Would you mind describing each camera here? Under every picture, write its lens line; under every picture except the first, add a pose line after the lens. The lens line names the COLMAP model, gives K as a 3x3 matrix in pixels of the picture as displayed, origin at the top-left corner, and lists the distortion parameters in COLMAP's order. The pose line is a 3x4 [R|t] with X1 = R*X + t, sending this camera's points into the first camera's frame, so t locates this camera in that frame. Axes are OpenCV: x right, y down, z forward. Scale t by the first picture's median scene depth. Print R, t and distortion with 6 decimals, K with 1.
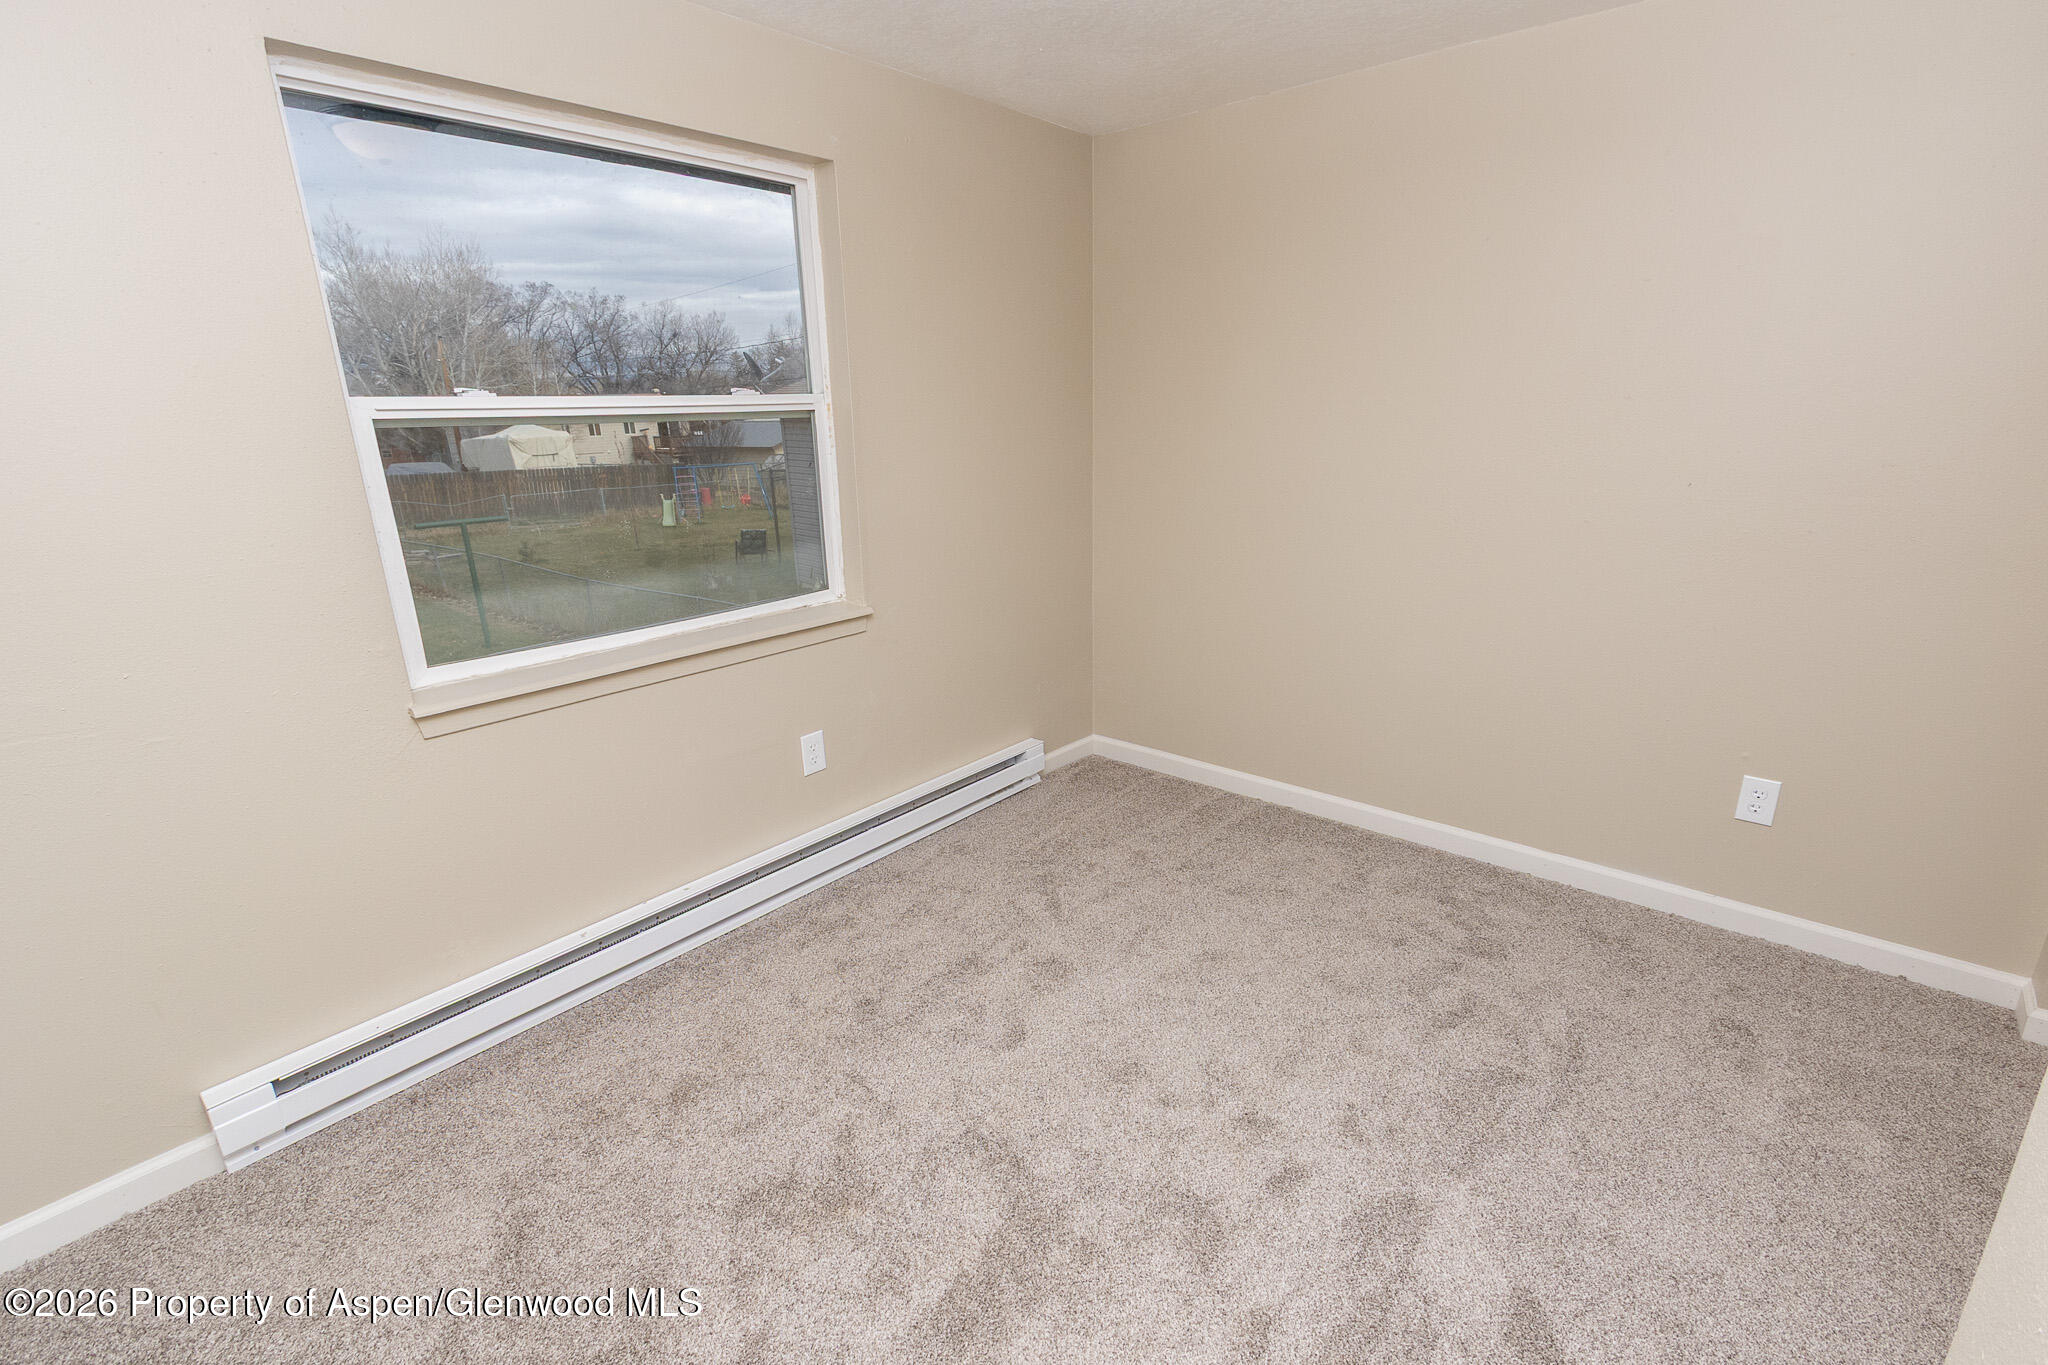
lens RADIAL K [[952.6, 0, 1038.6], [0, 952.6, 715.7], [0, 0, 1]] dist [0.001756, 0.000276]
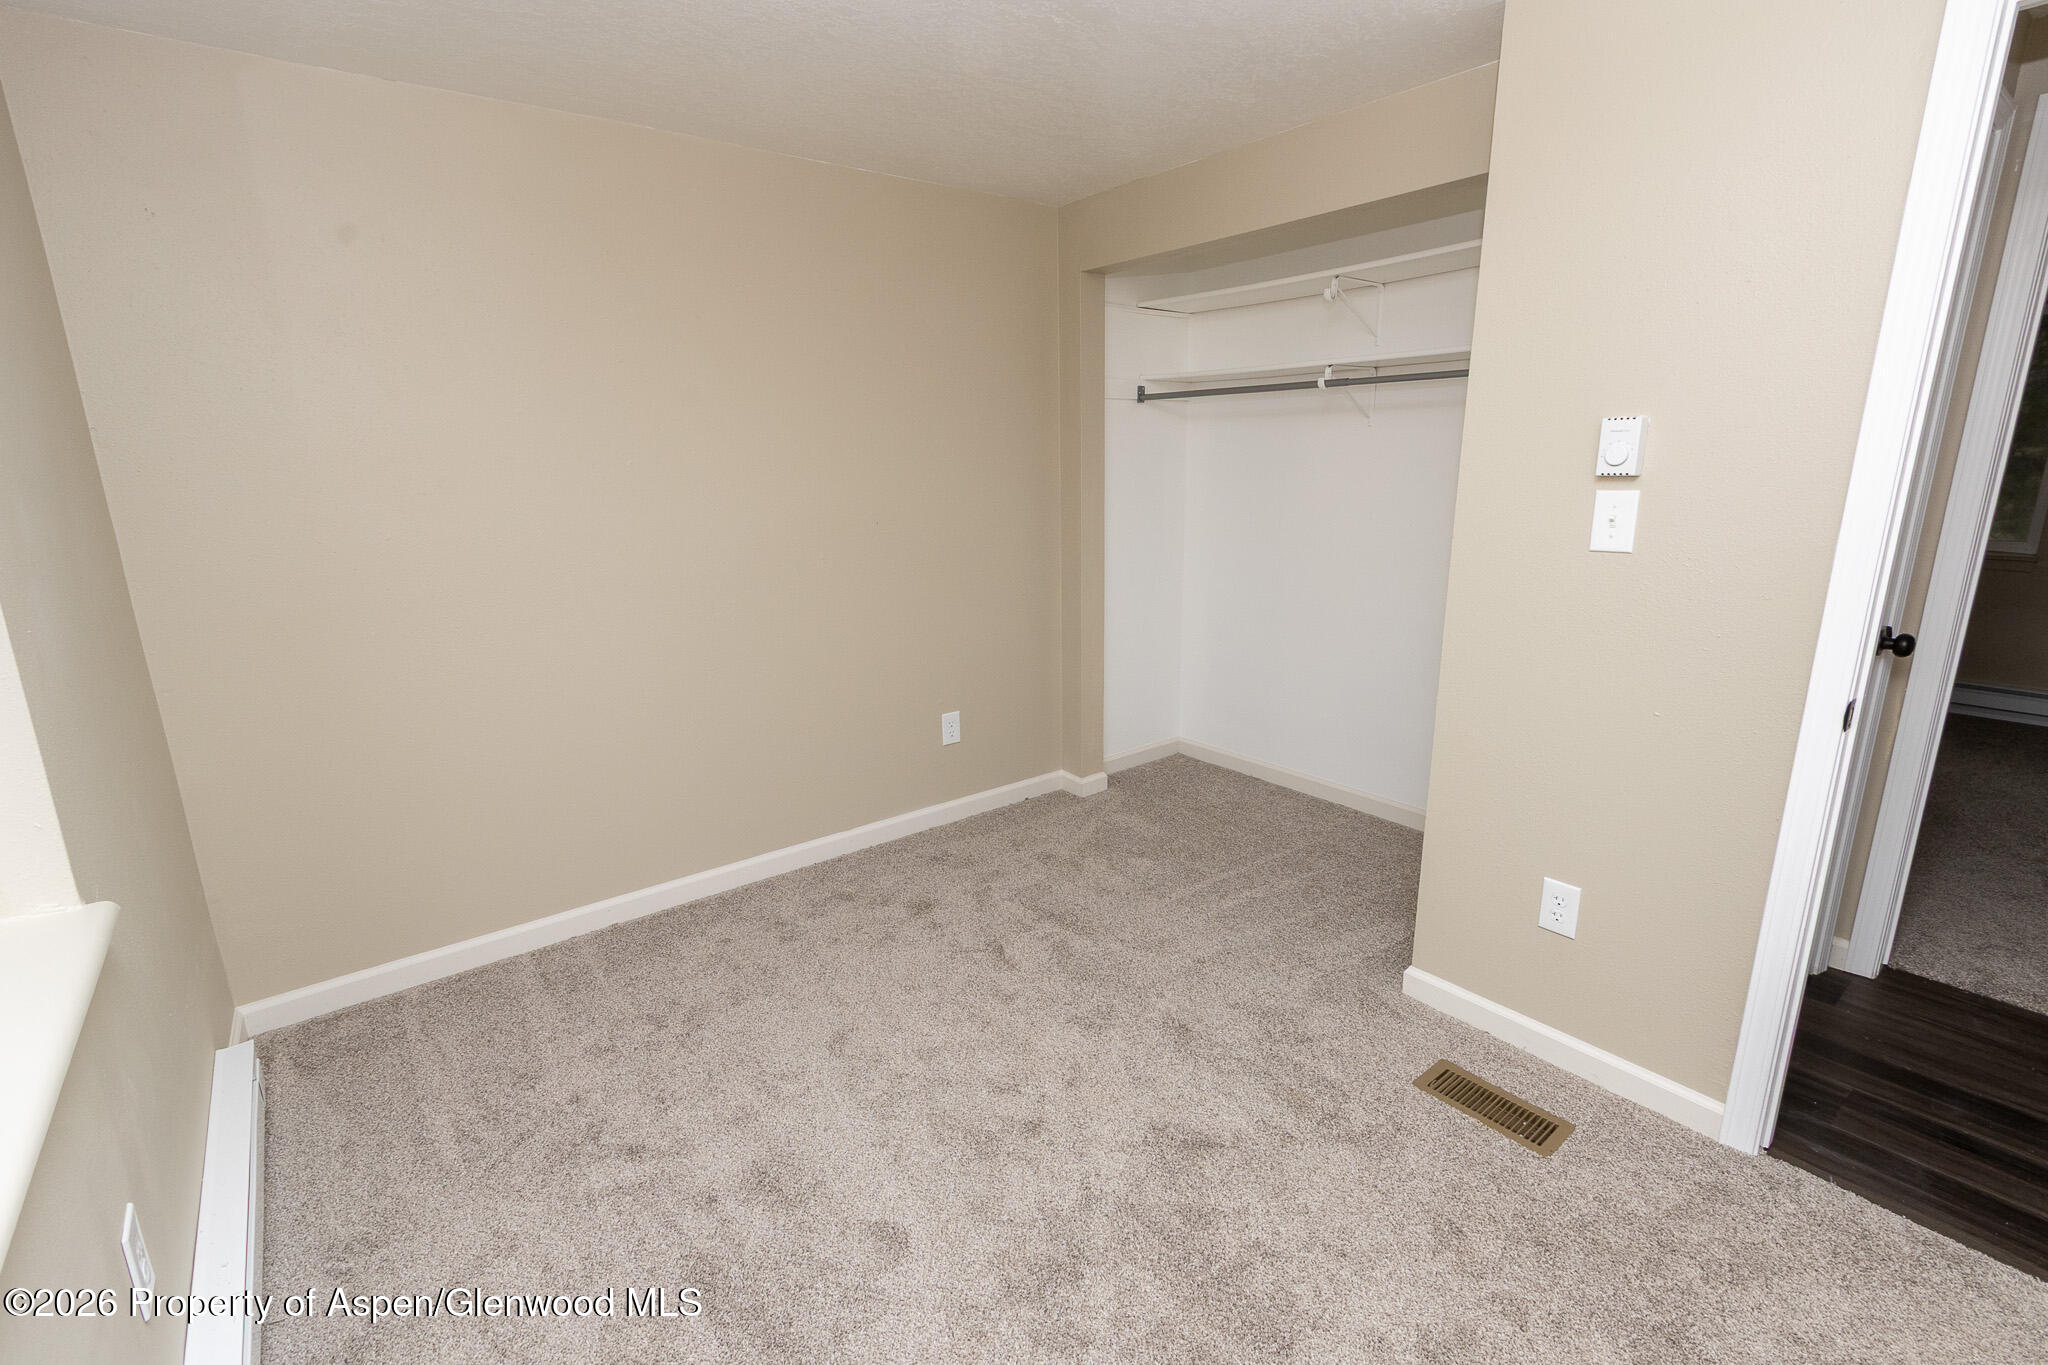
lens RADIAL K [[922.2, 0, 1025.5], [0, 922.2, 672.9], [0, 0, 1]] dist [0.002928, 0.000297]
pose [[0.187982, -0.207190, 0.960070, -0.544288], [0.330859, 0.933723, 0.136722, -0.139706], [-0.924768, 0.291947, 0.244073, 0.484097]]
